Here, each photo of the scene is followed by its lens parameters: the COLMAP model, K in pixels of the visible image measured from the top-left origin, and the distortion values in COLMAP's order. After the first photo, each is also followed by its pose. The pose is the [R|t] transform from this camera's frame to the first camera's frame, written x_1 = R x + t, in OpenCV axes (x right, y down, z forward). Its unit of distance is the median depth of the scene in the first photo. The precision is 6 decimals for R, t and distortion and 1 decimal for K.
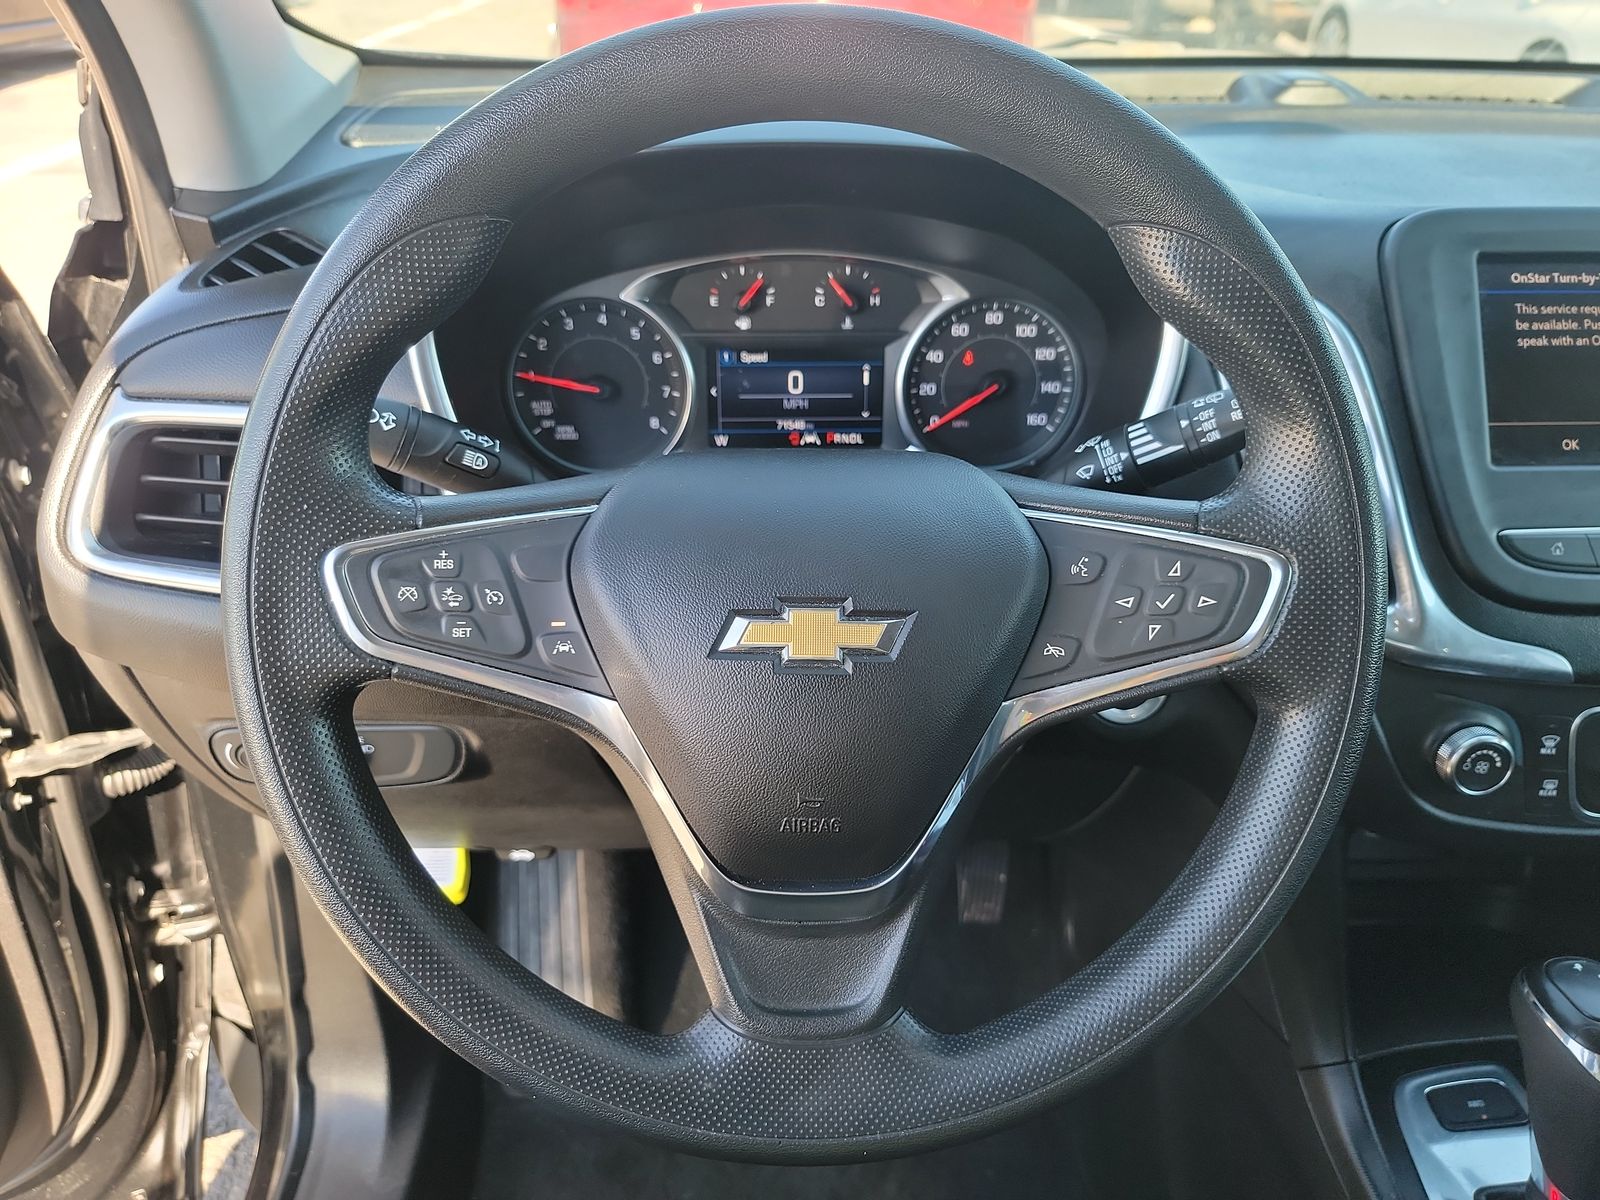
lens RADIAL K [[1180.1, 0, 800.0], [0, 1180.1, 600.0], [0, 0, 1]] dist [0.078084, -0.092150]
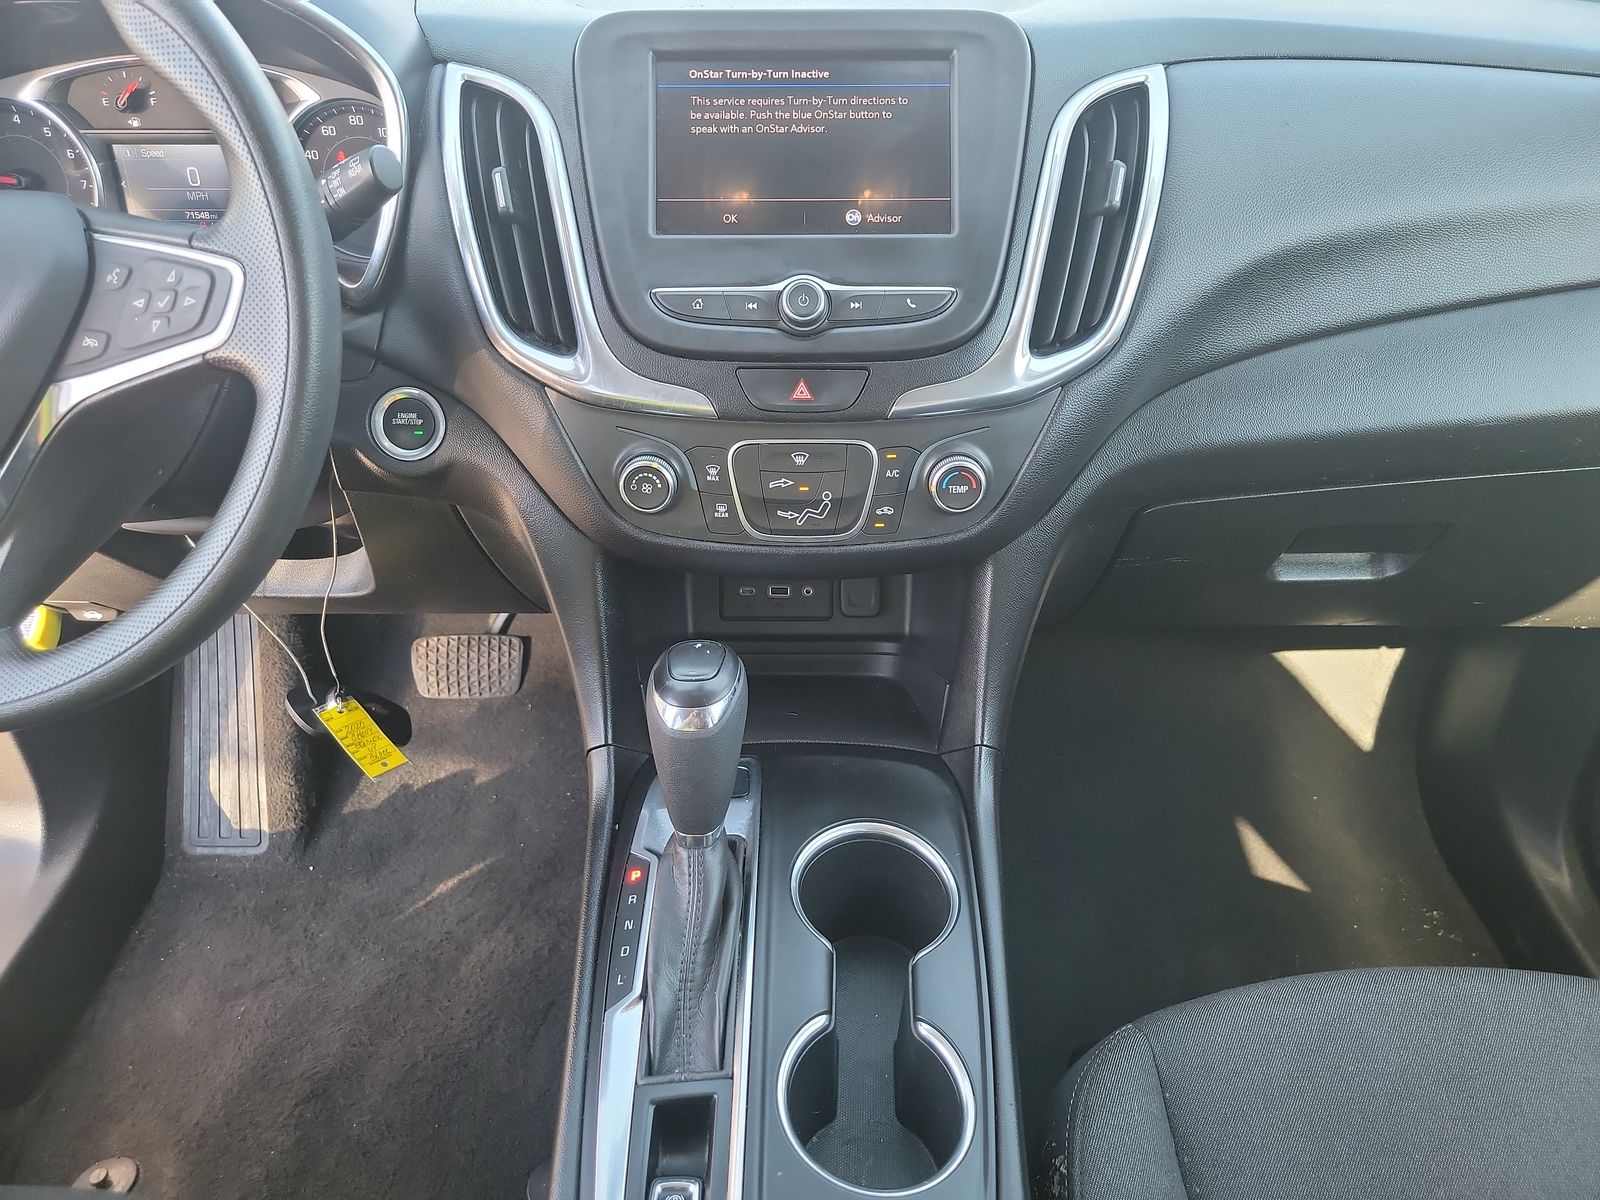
lens RADIAL K [[1169.9, 0, 799.1], [0, 1169.9, 569.2], [0, 0, 1]] dist [0.056395, -0.048810]
pose [[0.998845, 0.015127, -0.045612, 0.653105], [-0.012697, 0.998508, 0.053113, 0.130990], [0.046347, -0.052473, 0.997546, -0.147253]]
